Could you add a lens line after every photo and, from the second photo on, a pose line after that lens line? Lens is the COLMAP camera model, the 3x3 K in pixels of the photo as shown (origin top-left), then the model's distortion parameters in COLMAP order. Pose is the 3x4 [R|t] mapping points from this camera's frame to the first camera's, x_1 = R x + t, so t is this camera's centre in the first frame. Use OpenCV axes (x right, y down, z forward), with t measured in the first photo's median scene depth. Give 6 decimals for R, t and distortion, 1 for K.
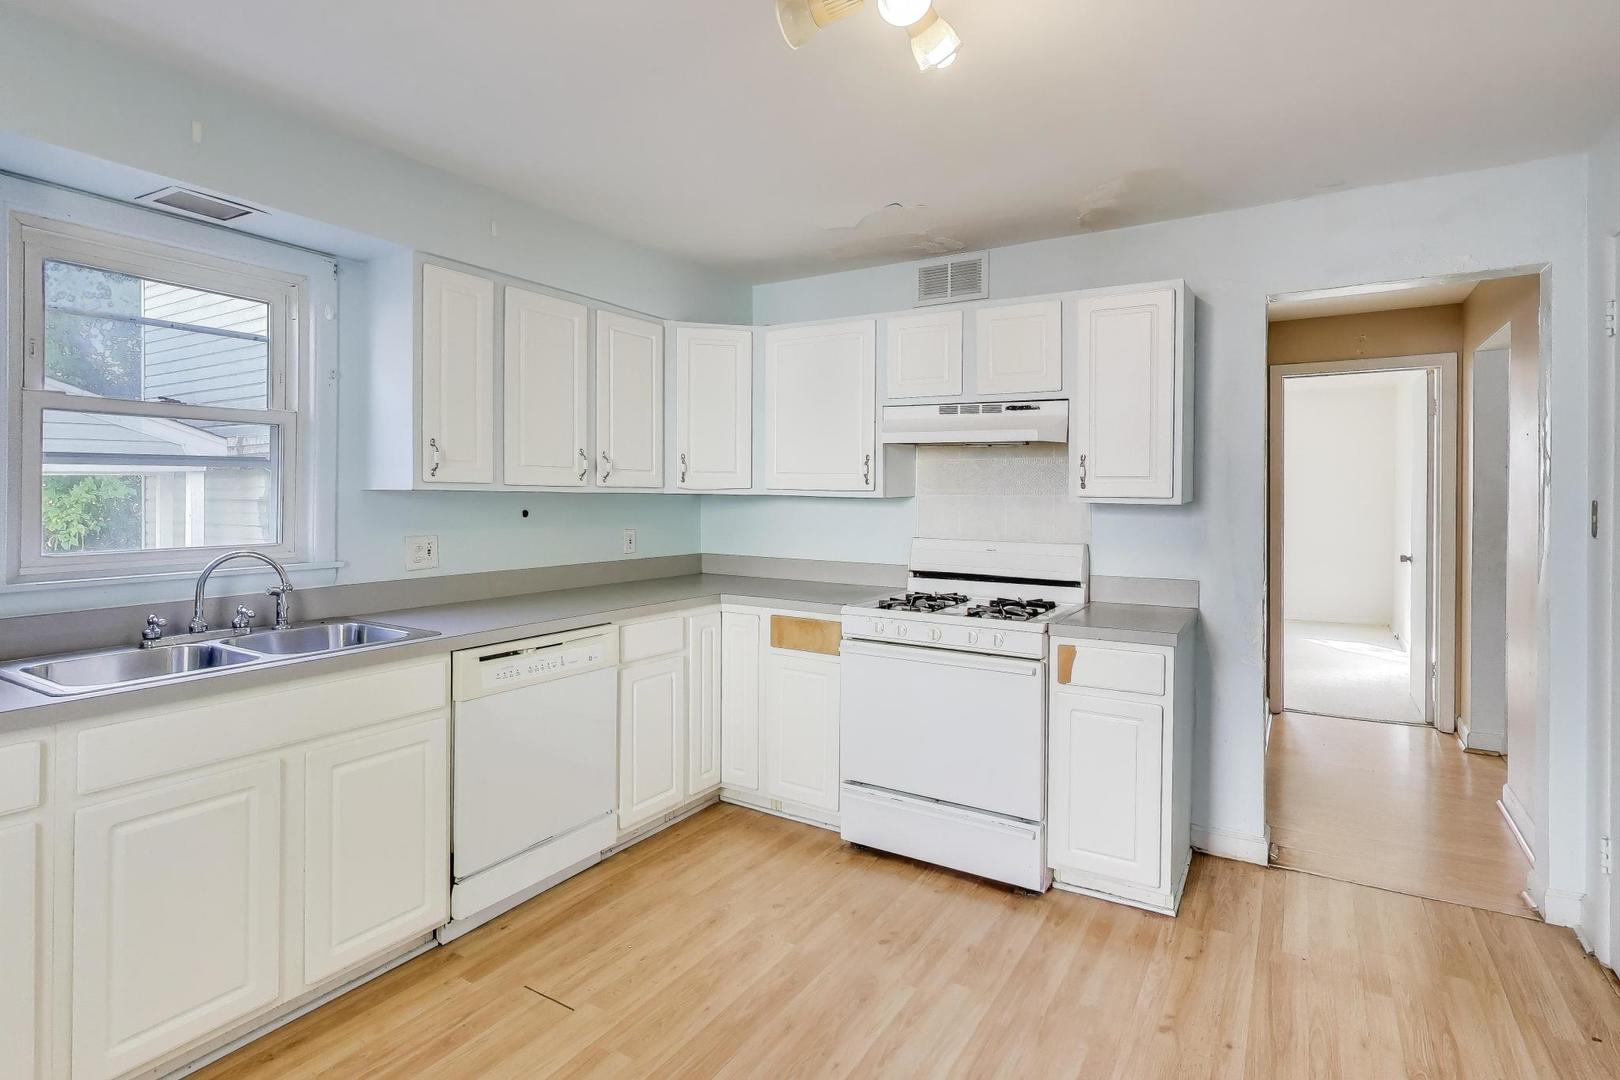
lens RADIAL K [[808.1, 0, 818.8], [0, 808.1, 490.4], [0, 0, 1]] dist [-0.001995, -0.000284]
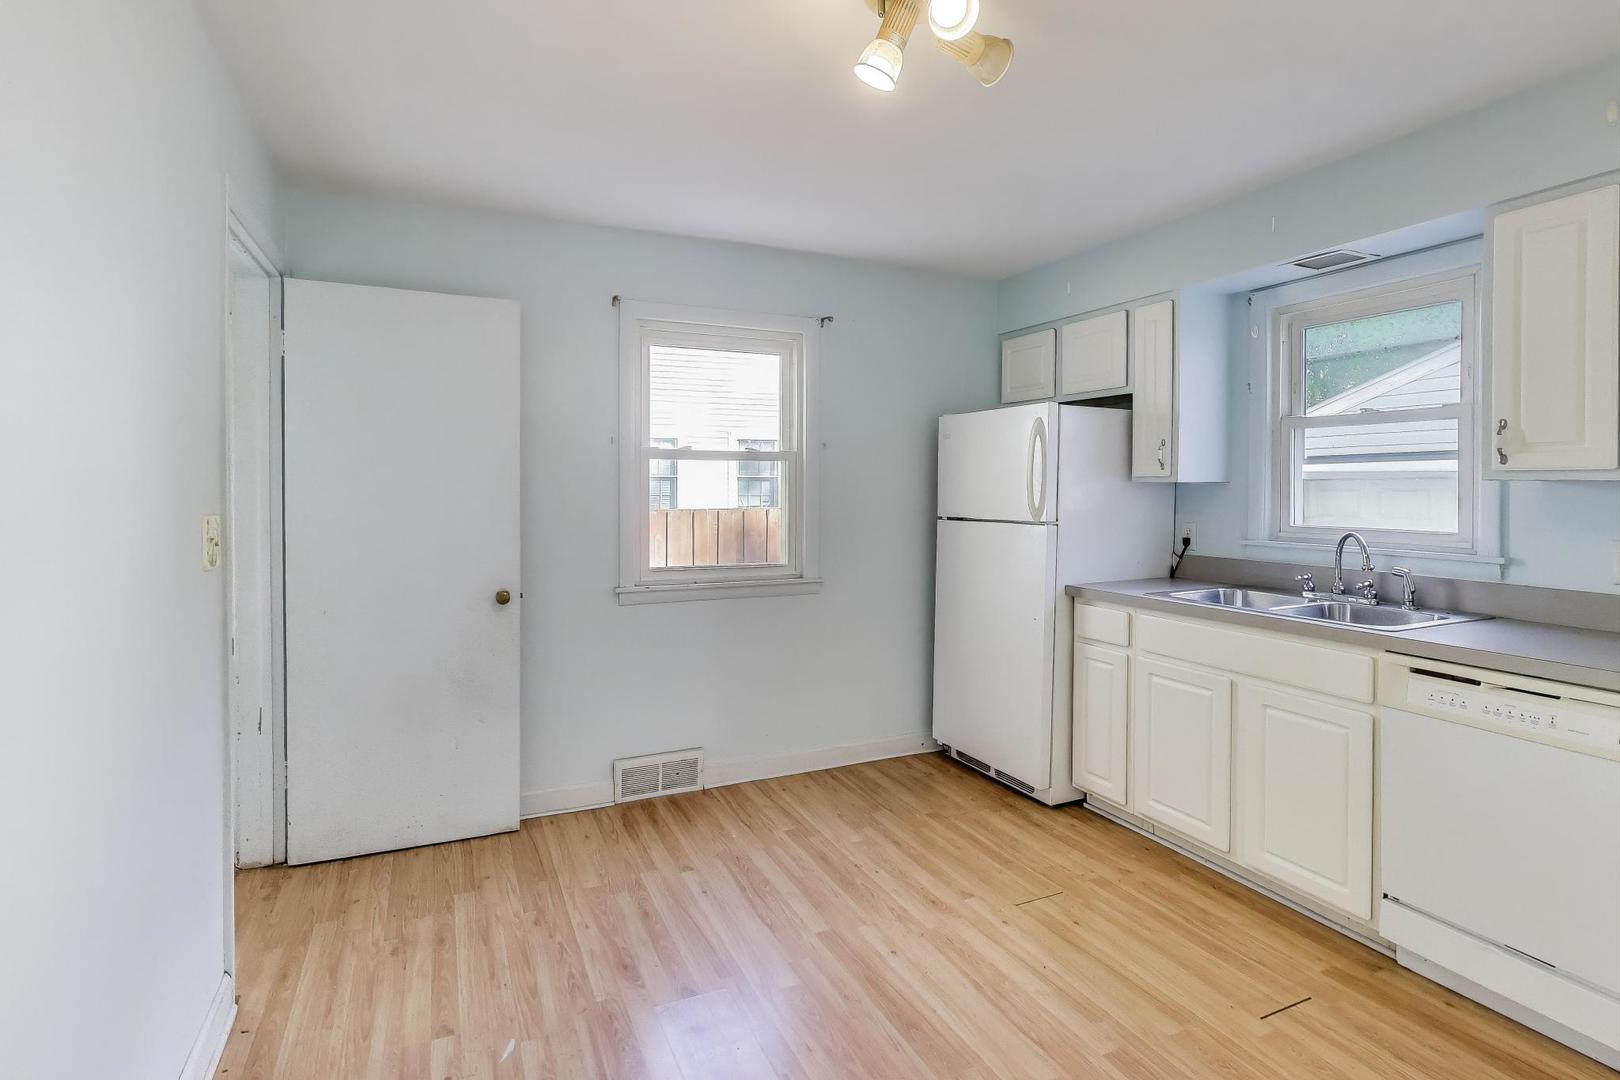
lens RADIAL K [[808.1, 0, 818.8], [0, 808.1, 490.4], [0, 0, 1]] dist [-0.001995, -0.000284]
pose [[-0.551693, 0.000129, -0.834047, 0.760509], [-0.002872, 0.999994, 0.002054, 0.012710], [0.834043, 0.003528, -0.551689, 1.048605]]
